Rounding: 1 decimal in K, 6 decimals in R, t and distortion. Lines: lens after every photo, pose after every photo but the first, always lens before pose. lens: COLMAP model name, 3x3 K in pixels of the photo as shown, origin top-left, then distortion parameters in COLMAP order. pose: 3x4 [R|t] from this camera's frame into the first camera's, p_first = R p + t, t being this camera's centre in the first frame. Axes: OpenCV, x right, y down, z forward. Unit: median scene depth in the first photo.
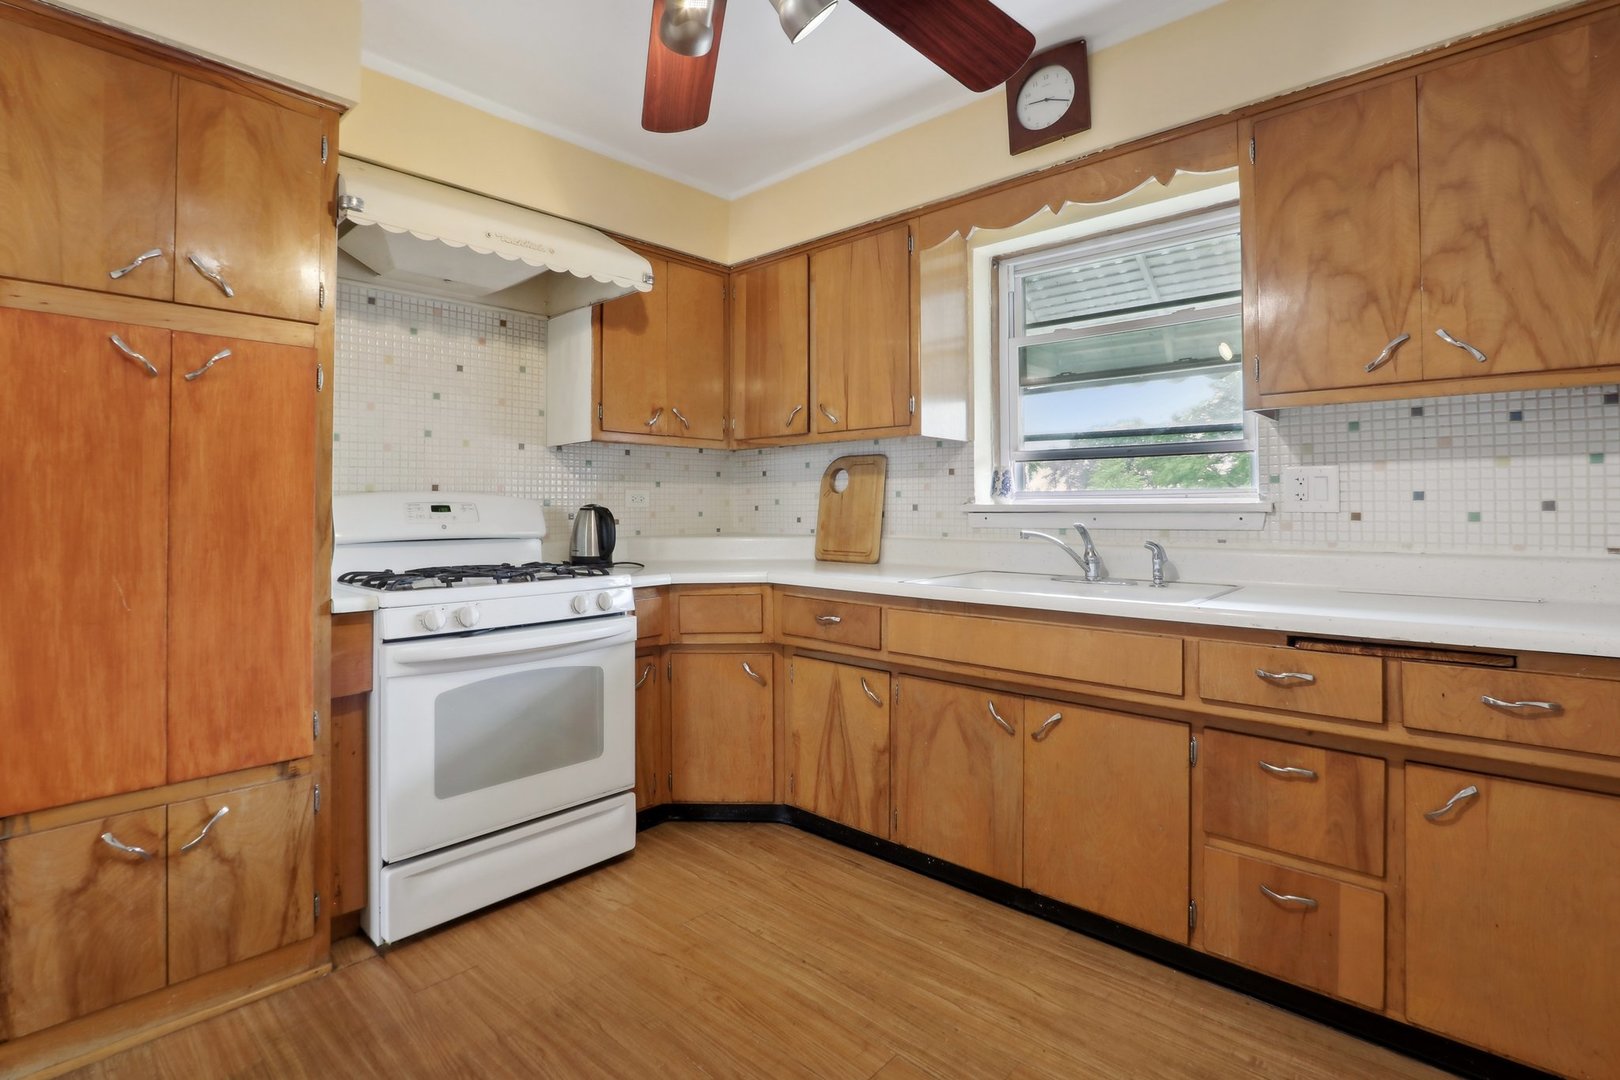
lens RADIAL K [[762.1, 0, 799.4], [0, 762.1, 499.2], [0, 0, 1]] dist [-0.024081, 0.003383]
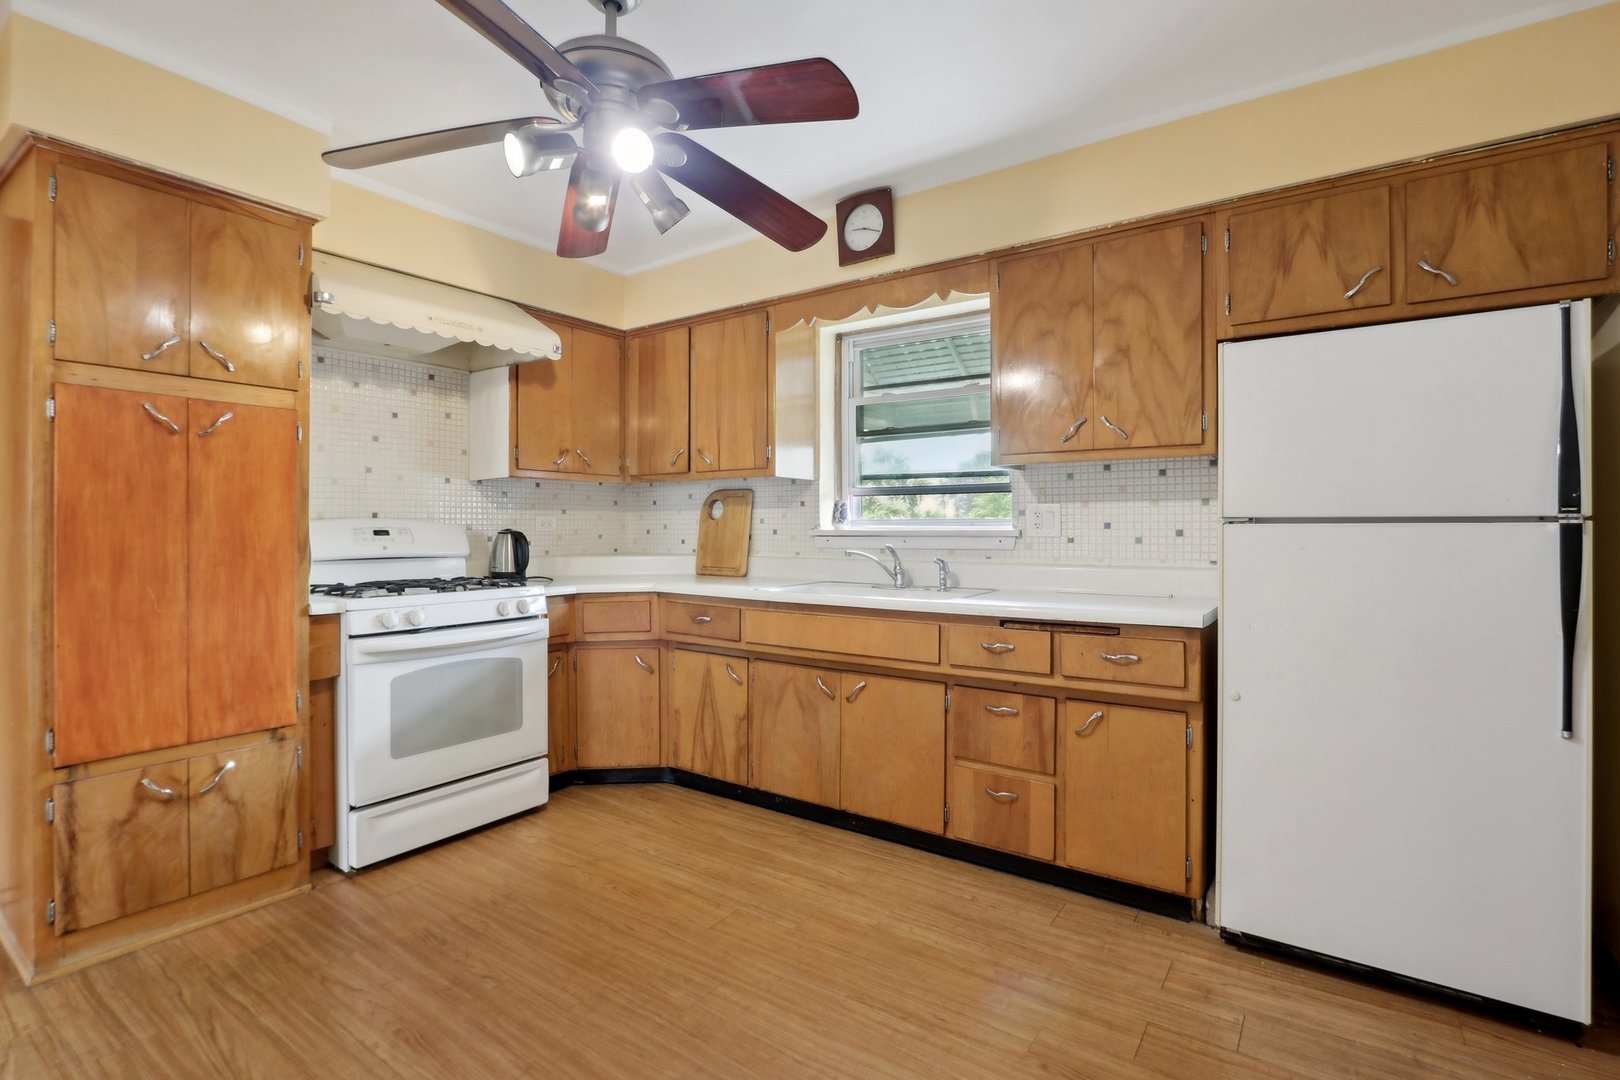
lens RADIAL K [[762.1, 0, 793.7], [0, 762.1, 530.7], [0, 0, 1]] dist [-0.024081, 0.003383]
pose [[0.992661, 0.001211, 0.120924, 0.045807], [-0.003055, 0.999882, 0.015064, -0.014738], [-0.120891, -0.015323, 0.992547, -0.370360]]
